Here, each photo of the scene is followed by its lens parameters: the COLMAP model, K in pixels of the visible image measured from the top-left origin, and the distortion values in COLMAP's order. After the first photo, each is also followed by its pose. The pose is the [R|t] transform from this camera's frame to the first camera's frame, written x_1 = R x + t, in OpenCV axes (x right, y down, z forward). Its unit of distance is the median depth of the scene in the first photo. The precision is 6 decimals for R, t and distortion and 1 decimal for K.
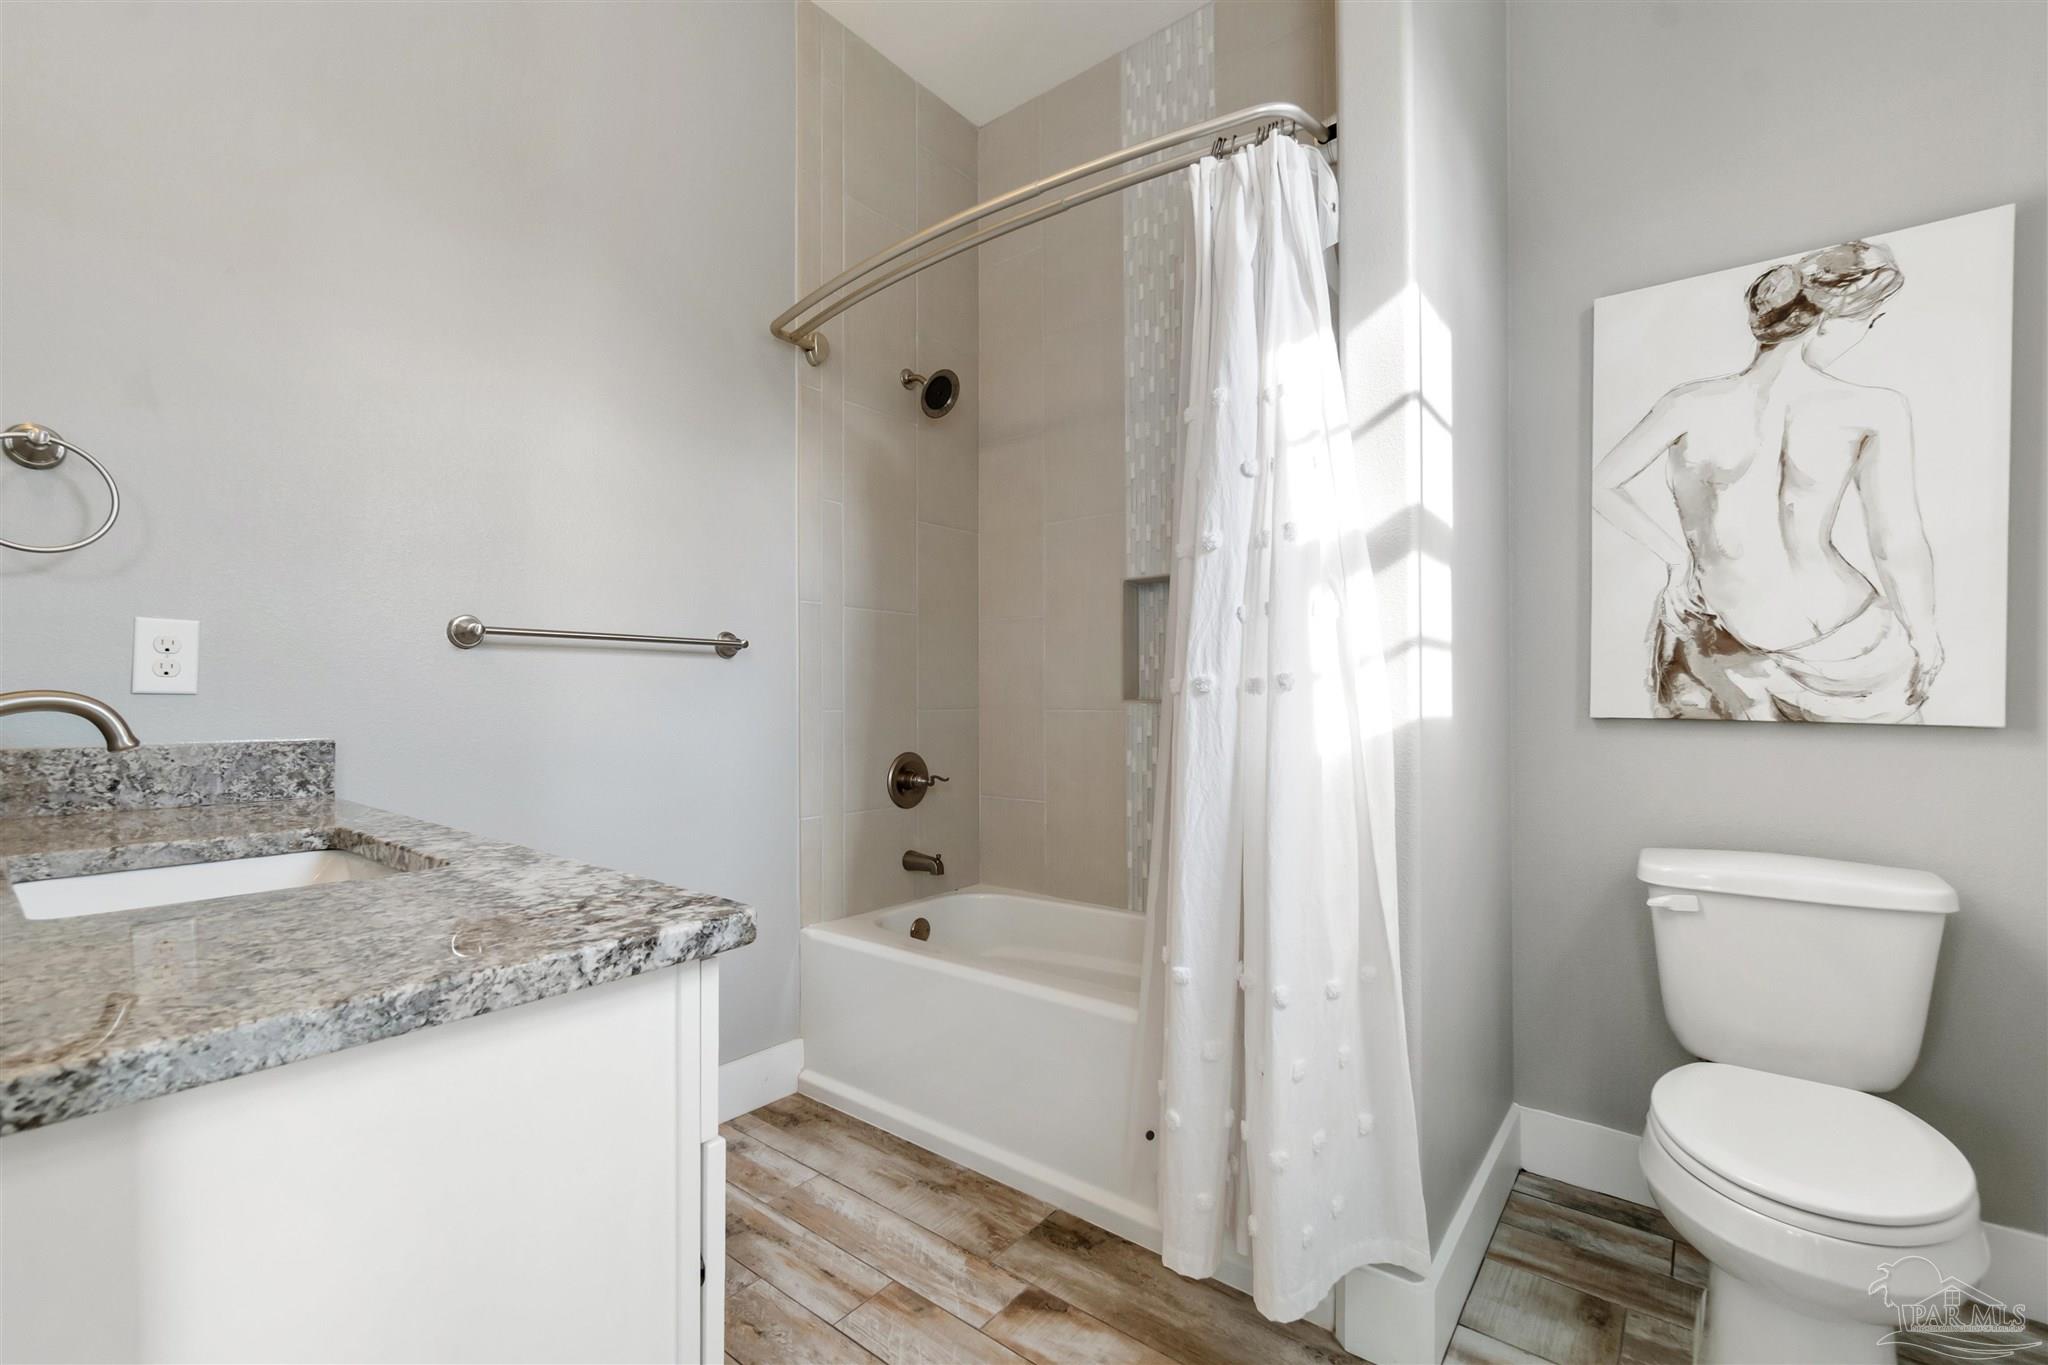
lens RADIAL K [[893.0, 0, 1015.9], [0, 893.0, 686.3], [0, 0, 1]] dist [-0.000575, -0.000080]
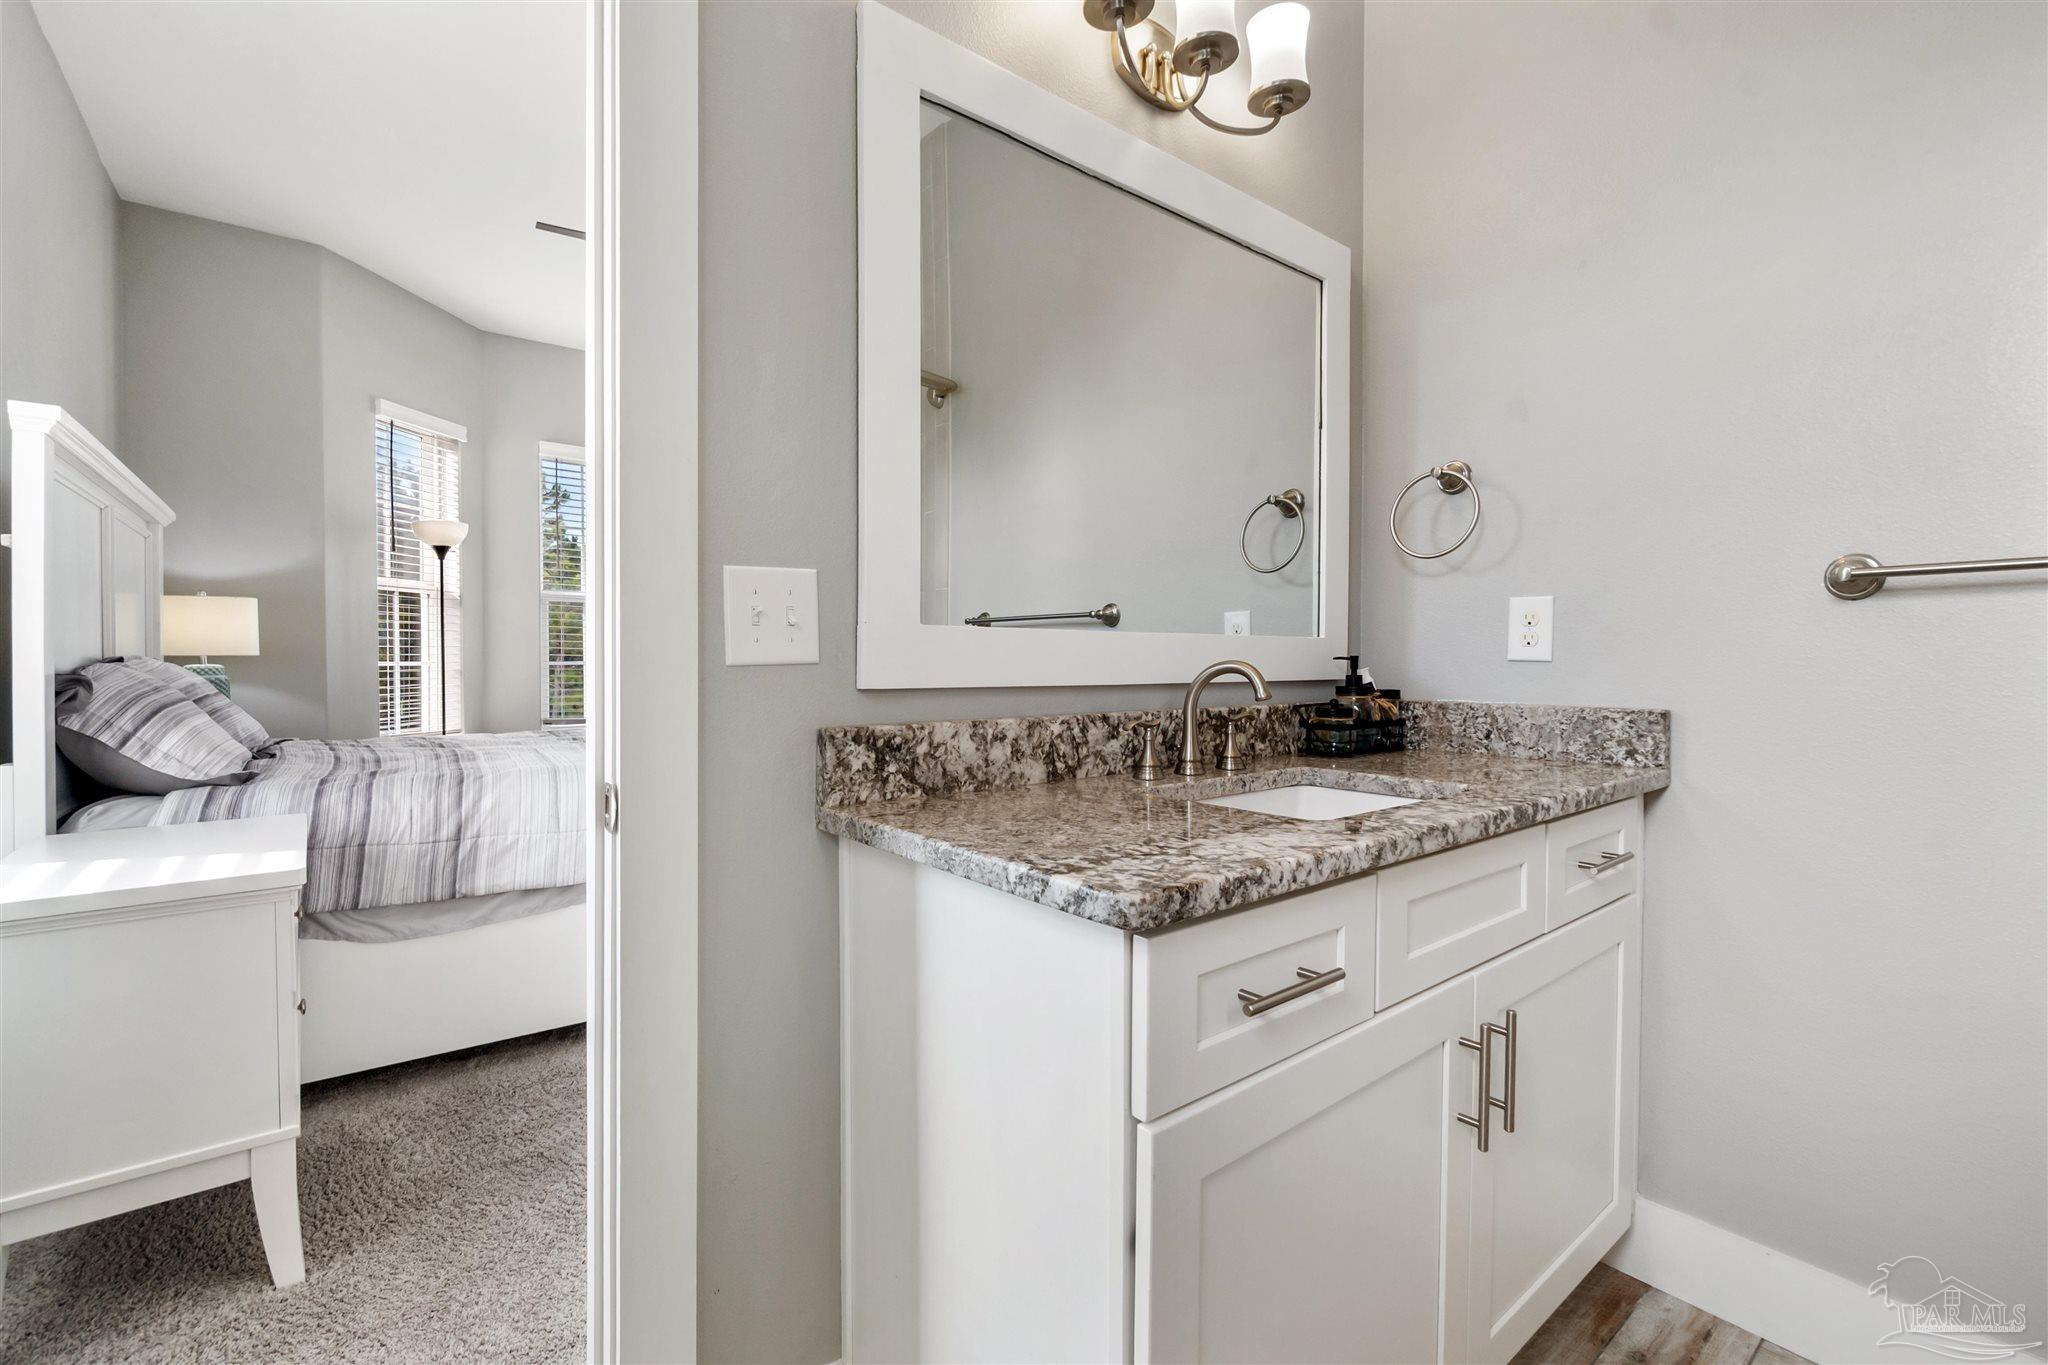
lens RADIAL K [[893.0, 0, 1013.8], [0, 893.0, 679.6], [0, 0, 1]] dist [-0.000575, -0.000080]
pose [[-0.242585, 0.016843, -0.969984, 0.339062], [0.008287, 0.999849, 0.015289, 0.008993], [0.970095, -0.004330, -0.242688, 0.615152]]
